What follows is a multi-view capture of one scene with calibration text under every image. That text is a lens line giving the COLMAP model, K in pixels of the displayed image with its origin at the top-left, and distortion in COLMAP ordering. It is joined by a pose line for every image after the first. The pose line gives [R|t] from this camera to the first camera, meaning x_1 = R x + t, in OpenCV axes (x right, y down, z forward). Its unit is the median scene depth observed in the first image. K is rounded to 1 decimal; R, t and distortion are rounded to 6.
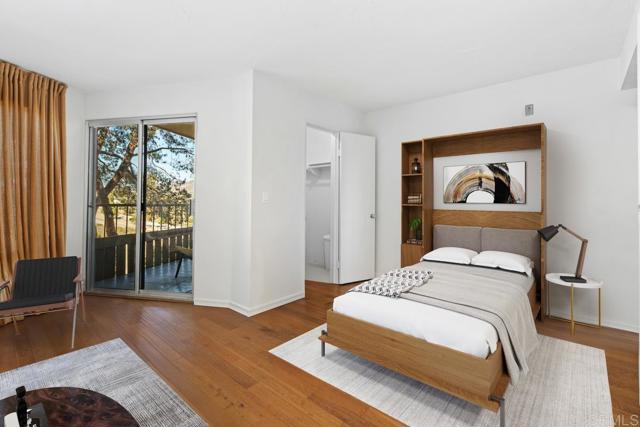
lens RADIAL K [[314.3, 0, 320.0], [0, 314.3, 213.5], [0, 0, 1]] dist [-0.000566, -0.000194]
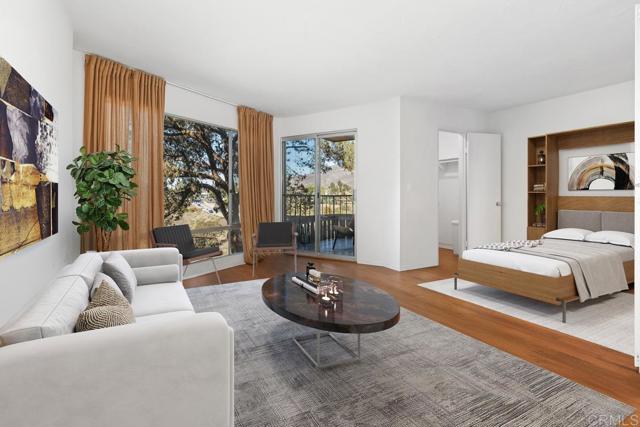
lens RADIAL K [[340.8, 0, 331.5], [0, 340.8, 201.2], [0, 0, 1]] dist [0.004621, -0.000318]
pose [[0.948156, -0.003617, -0.317784, -0.014803], [-0.003147, 0.999779, -0.020769, 0.034381], [0.317789, 0.020692, 0.947936, -0.431173]]
